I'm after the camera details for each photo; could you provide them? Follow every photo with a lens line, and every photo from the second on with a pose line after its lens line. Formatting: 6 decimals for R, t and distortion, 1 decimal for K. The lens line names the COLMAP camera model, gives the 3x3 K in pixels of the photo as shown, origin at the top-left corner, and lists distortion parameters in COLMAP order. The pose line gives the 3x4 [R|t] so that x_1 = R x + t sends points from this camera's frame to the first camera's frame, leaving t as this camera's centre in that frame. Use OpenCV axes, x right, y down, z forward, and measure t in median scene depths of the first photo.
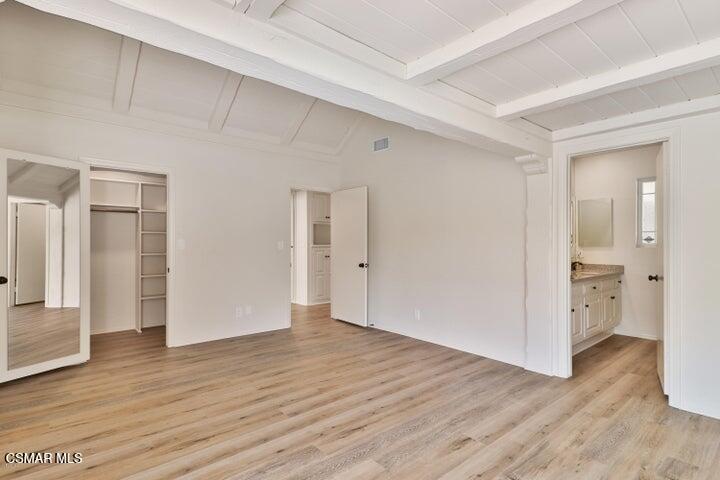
lens RADIAL K [[365.7, 0, 359.3], [0, 365.7, 240.4], [0, 0, 1]] dist [0.026028, -0.014346]
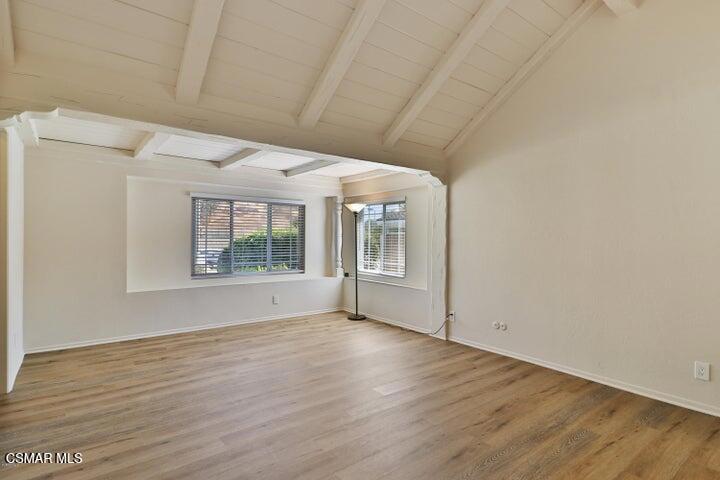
lens RADIAL K [[365.7, 0, 359.6], [0, 365.7, 239.3], [0, 0, 1]] dist [0.026028, -0.014346]
pose [[-0.998759, -0.010069, 0.048785, -0.202330], [-0.010249, 0.999942, -0.003423, 0.012574], [-0.048748, -0.003919, -0.998803, 2.149733]]
